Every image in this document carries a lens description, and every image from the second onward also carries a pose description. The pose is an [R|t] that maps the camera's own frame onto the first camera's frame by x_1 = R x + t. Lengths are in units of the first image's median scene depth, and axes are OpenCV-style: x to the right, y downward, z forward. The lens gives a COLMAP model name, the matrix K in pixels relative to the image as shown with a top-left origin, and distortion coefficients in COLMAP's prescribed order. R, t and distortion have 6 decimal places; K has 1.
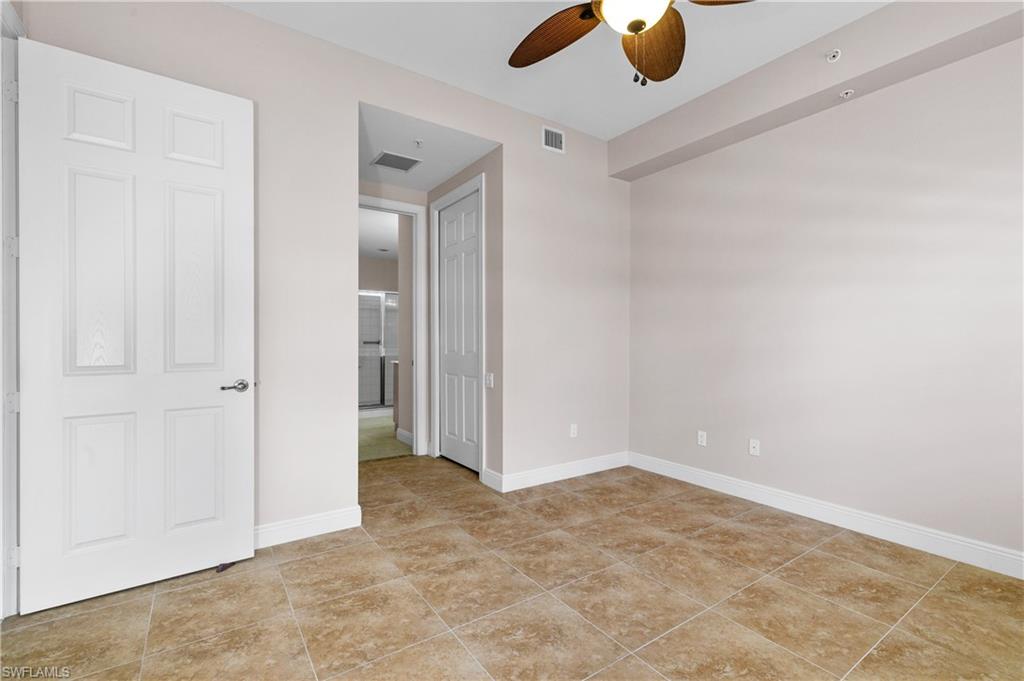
lens RADIAL K [[461.8, 0, 516.6], [0, 461.8, 342.9], [0, 0, 1]] dist [0.001117, 0.000134]
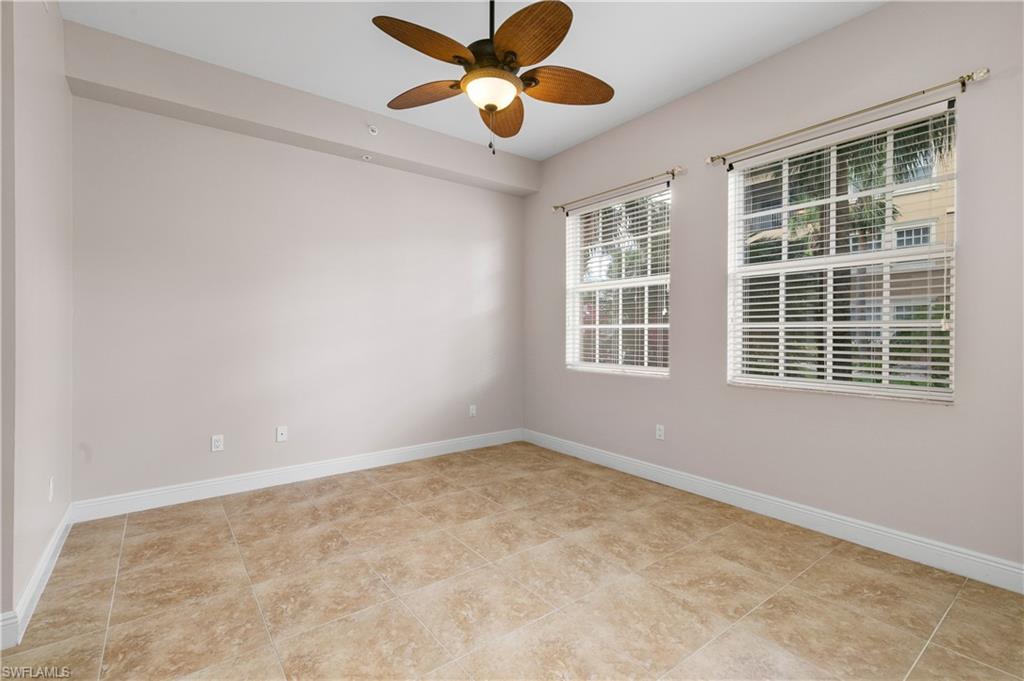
lens RADIAL K [[461.8, 0, 515.5], [0, 461.8, 332.8], [0, 0, 1]] dist [0.001117, 0.000134]
pose [[-0.051685, -0.003613, 0.998657, -0.690400], [0.009813, 0.999943, 0.004126, -0.006823], [-0.998615, 0.010013, -0.051647, 0.616531]]
